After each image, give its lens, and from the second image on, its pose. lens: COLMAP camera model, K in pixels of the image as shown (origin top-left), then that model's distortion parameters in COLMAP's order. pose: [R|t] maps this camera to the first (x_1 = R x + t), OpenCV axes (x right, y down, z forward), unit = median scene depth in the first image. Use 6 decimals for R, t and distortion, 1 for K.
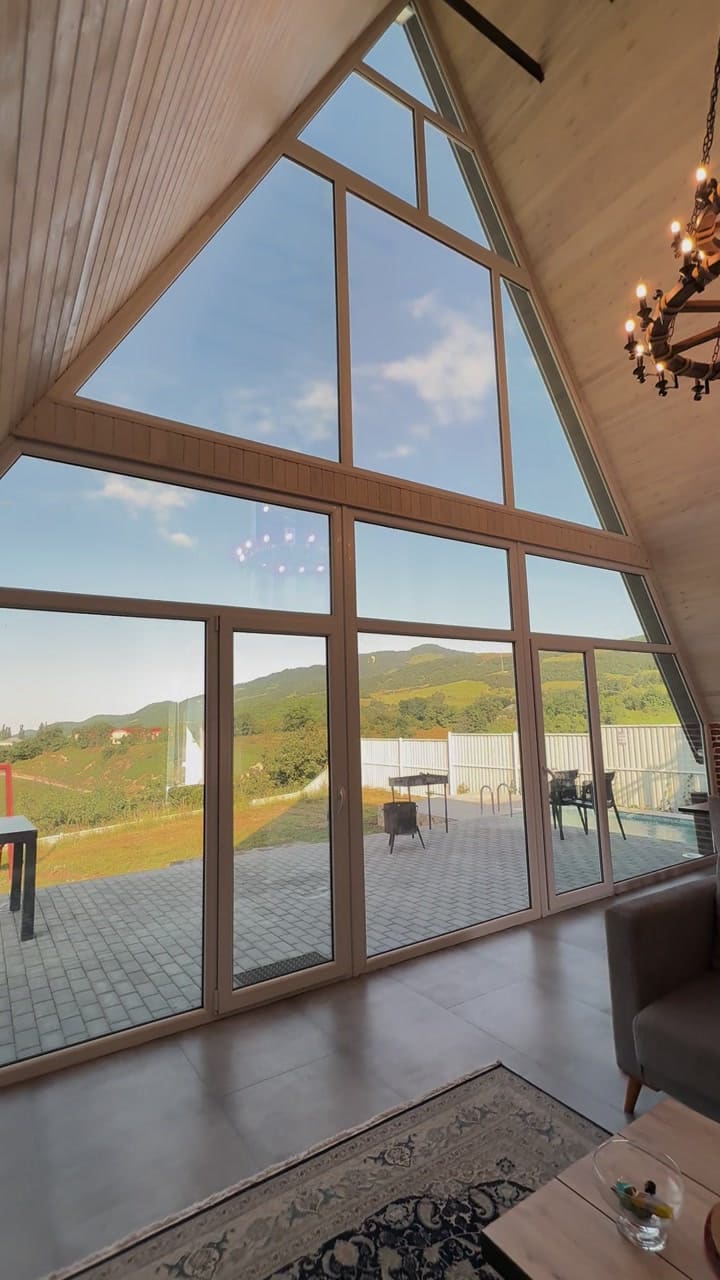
lens RADIAL K [[582.6, 0, 360.3], [0, 582.6, 641.1], [0, 0, 1]] dist [-0.010020, 0.001705]
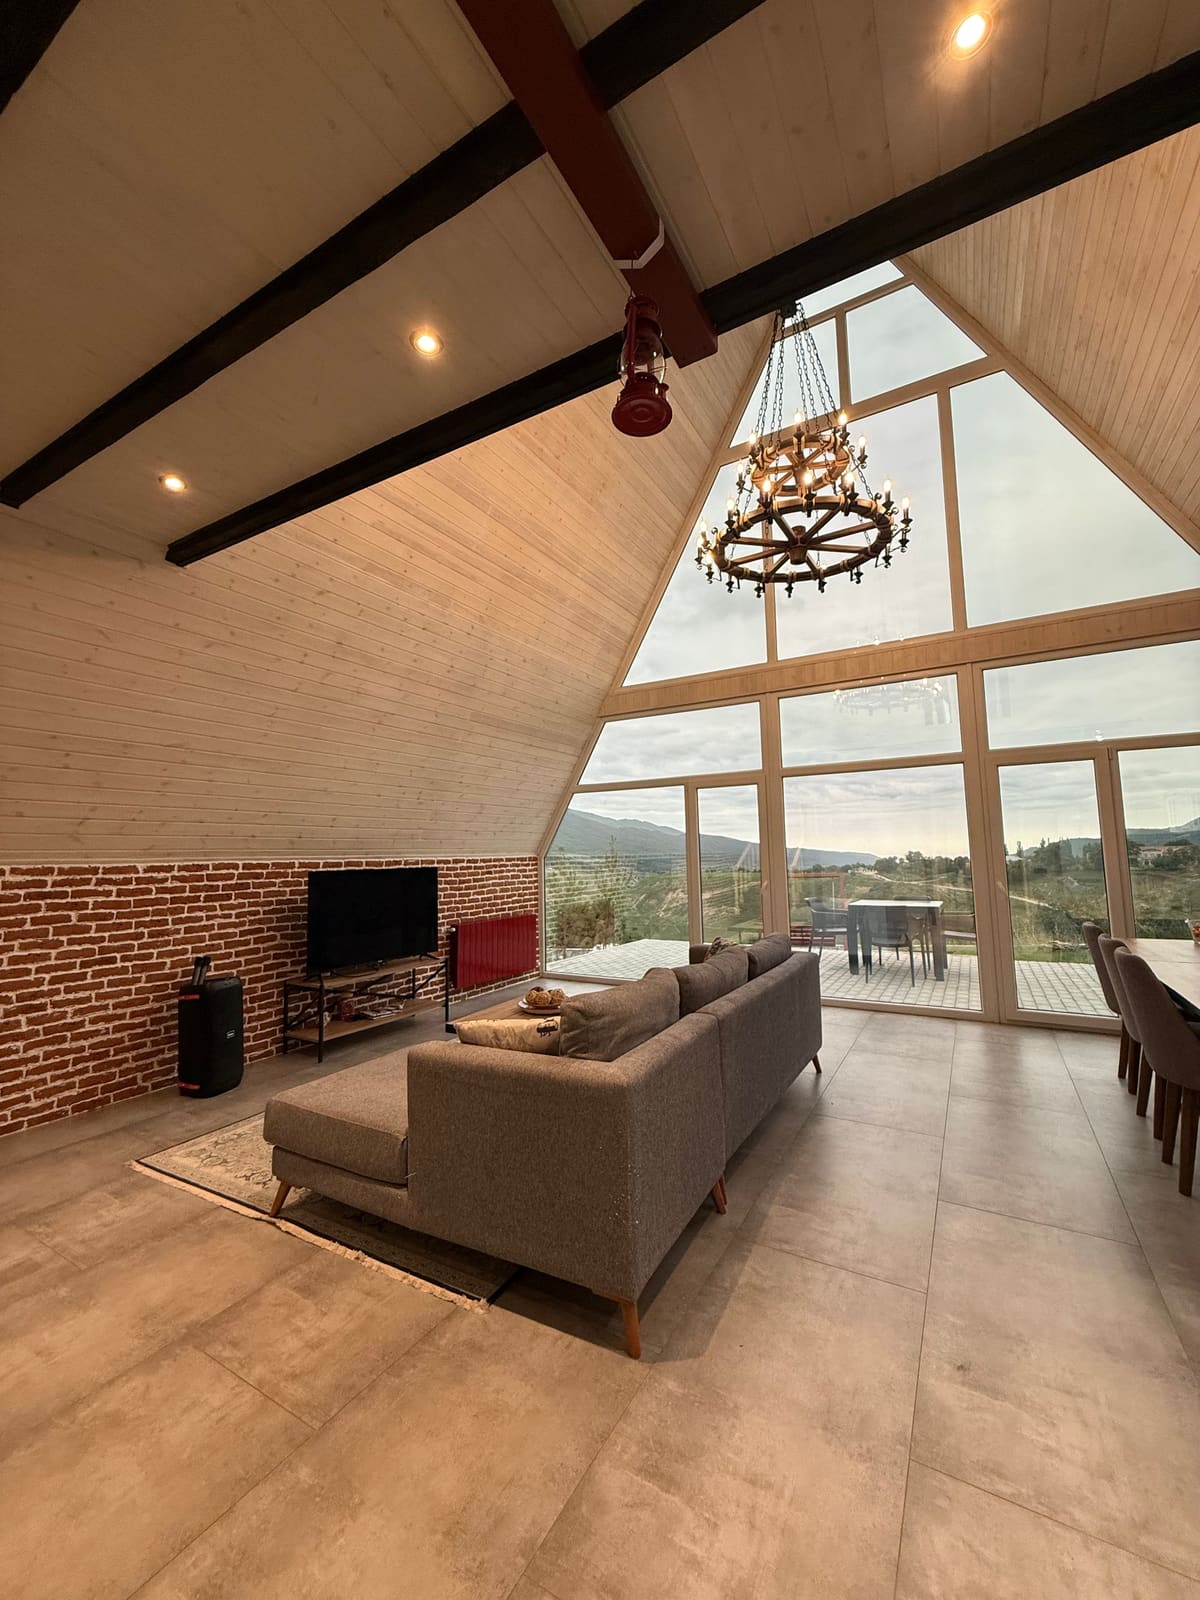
lens RADIAL K [[636.0, 0, 592.5], [0, 636.0, 799.4], [0, 0, 1]] dist [-0.005879, -0.000225]
pose [[0.435982, -0.052269, -0.898436, 2.614547], [0.126579, 0.991950, 0.003715, -0.055140], [0.891009, -0.115343, 0.439089, -0.276346]]
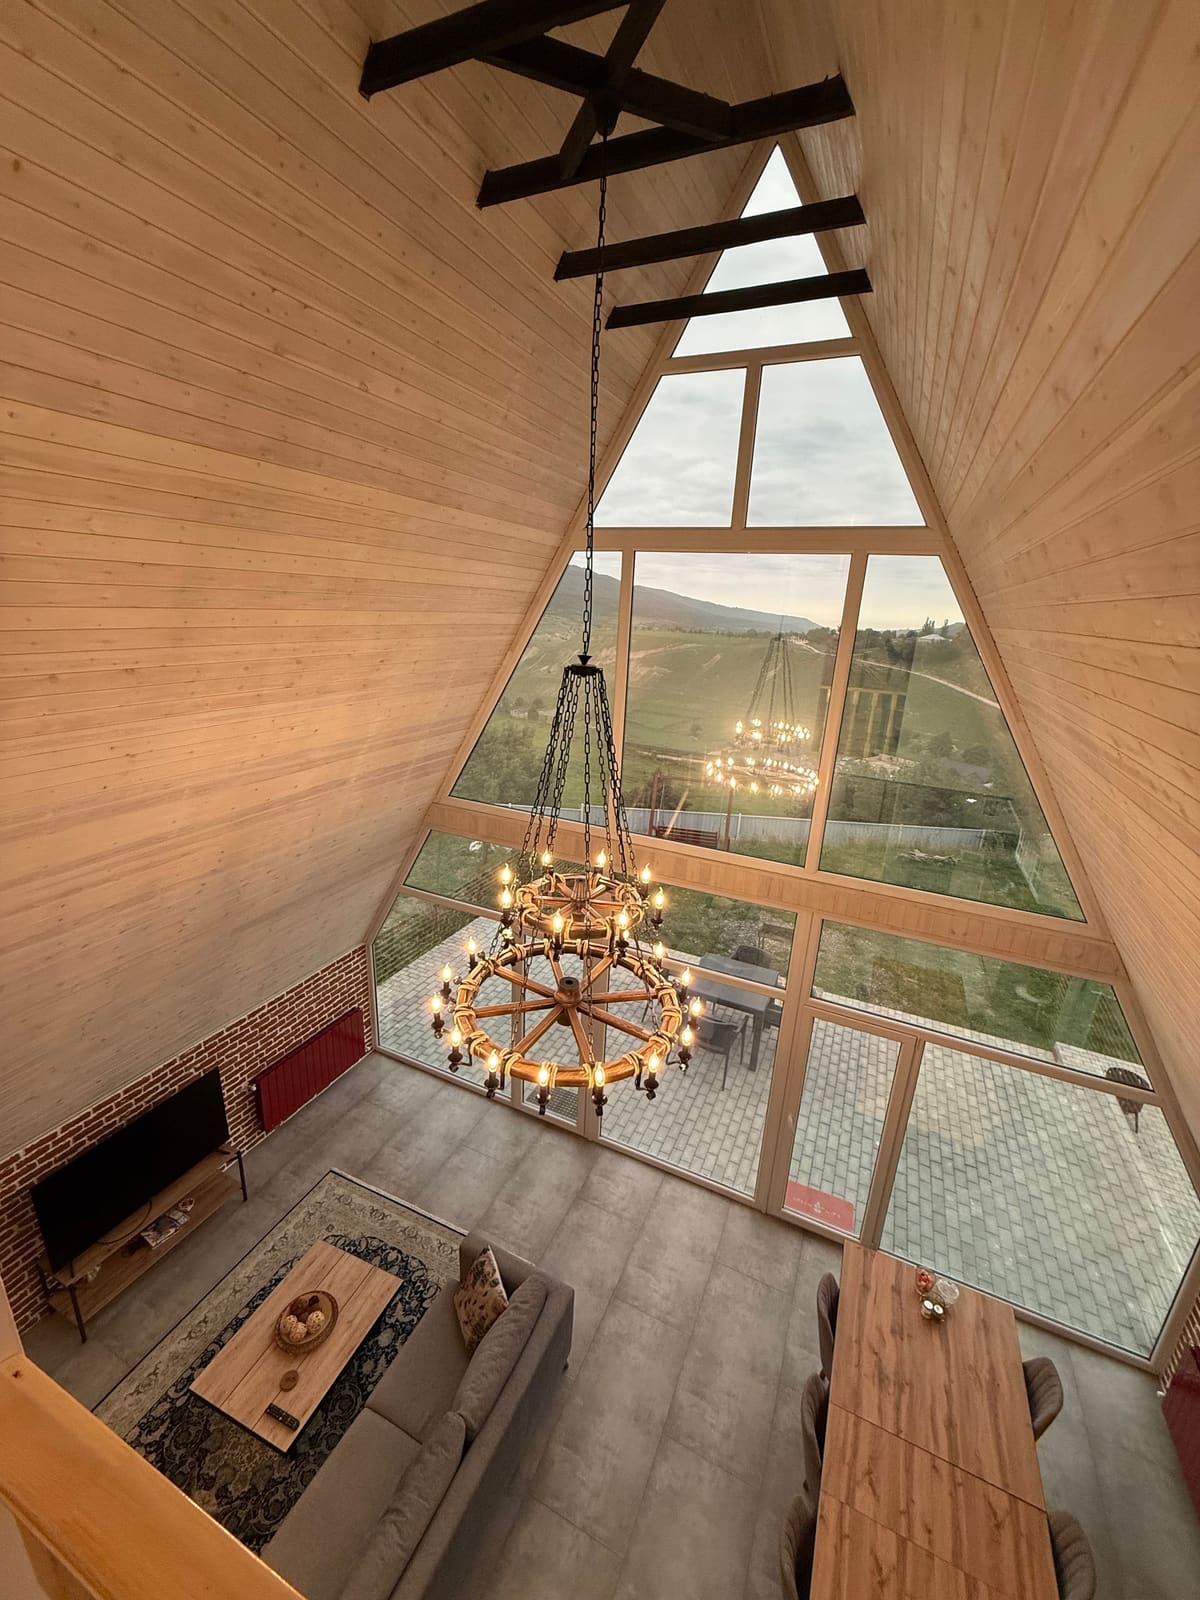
lens RADIAL K [[636.0, 0, 594.2], [0, 636.0, 797.0], [0, 0, 1]] dist [-0.005879, -0.000225]
pose [[0.521527, 0.297814, -0.799573, 2.243526], [0.053287, 0.923910, 0.378881, -1.954625], [0.851569, -0.240203, 0.465975, 0.803585]]
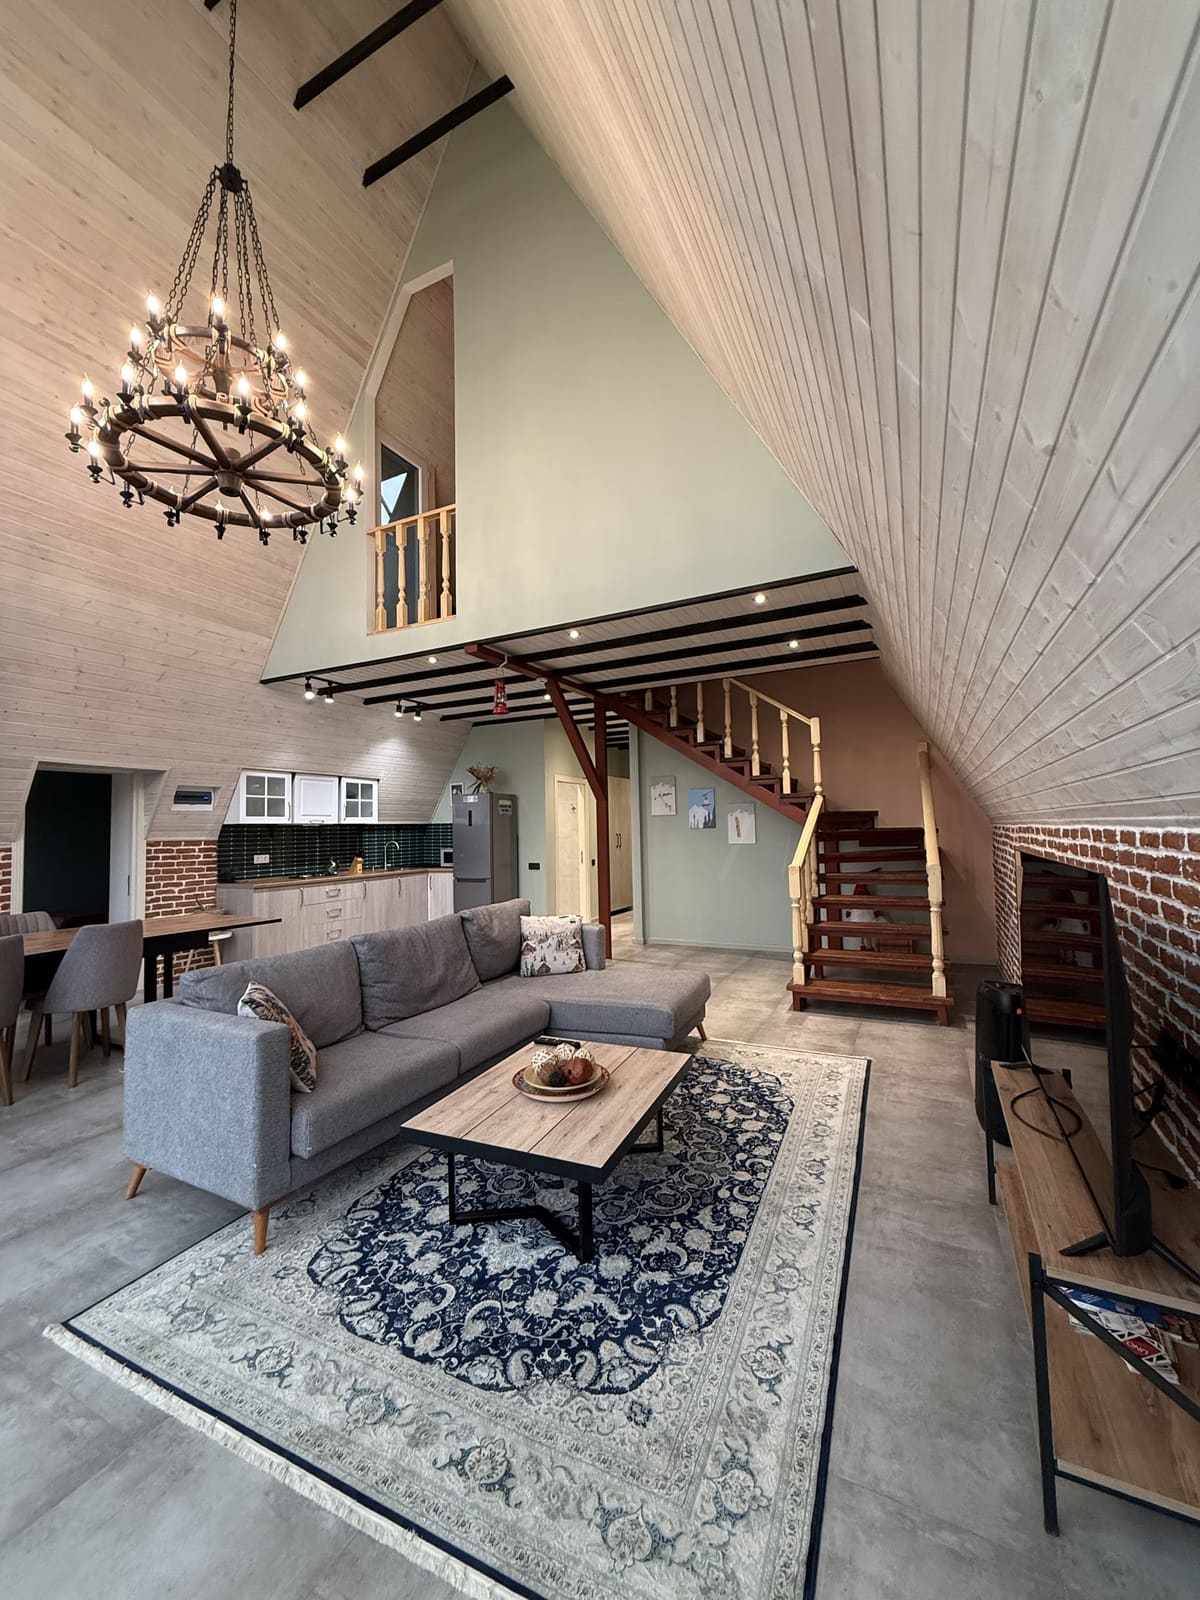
lens RADIAL K [[636.0, 0, 600.7], [0, 636.0, 791.6], [0, 0, 1]] dist [-0.005879, -0.000225]
pose [[-0.524585, 0.082760, 0.847326, -1.080575], [-0.078261, 0.986362, -0.144792, 0.258093], [-0.847753, -0.142268, -0.510954, 1.335226]]
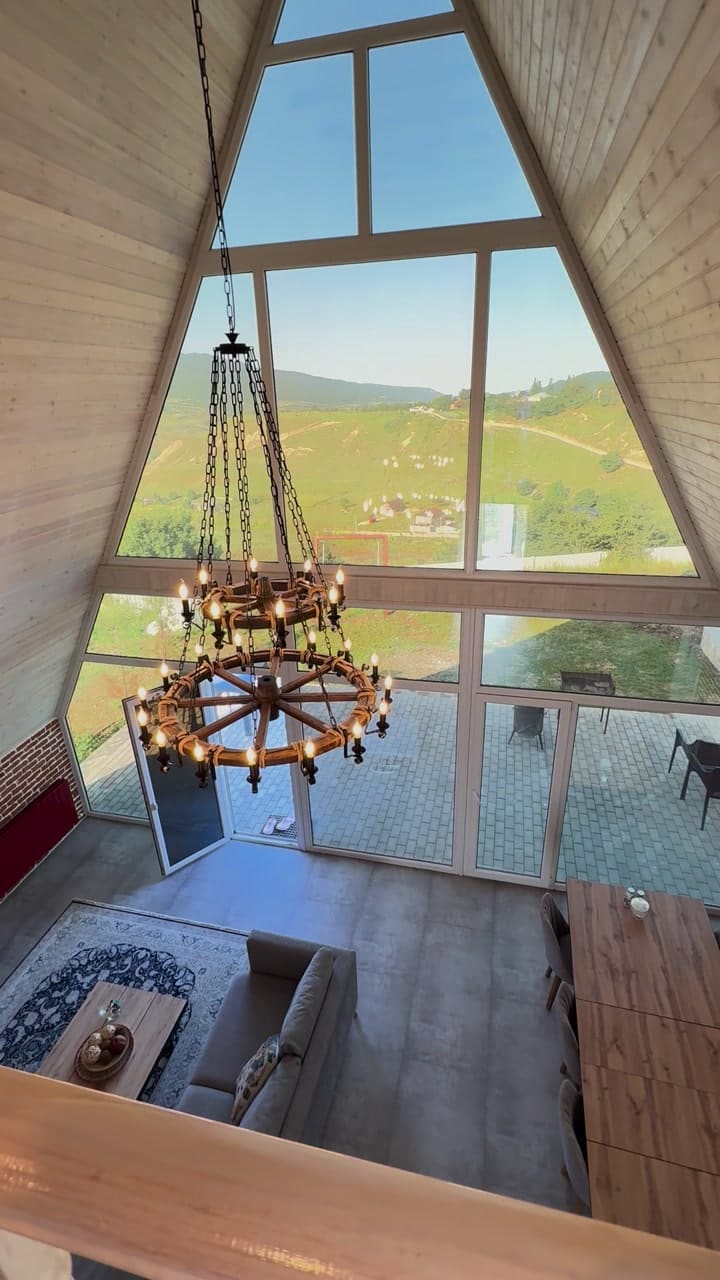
lens RADIAL K [[582.6, 0, 358.4], [0, 582.6, 644.5], [0, 0, 1]] dist [-0.010020, 0.001705]
pose [[0.681509, 0.303546, -0.665887, 2.216719], [0.109632, 0.857301, 0.503007, -1.728127], [0.723551, -0.415807, 0.550980, 0.757852]]
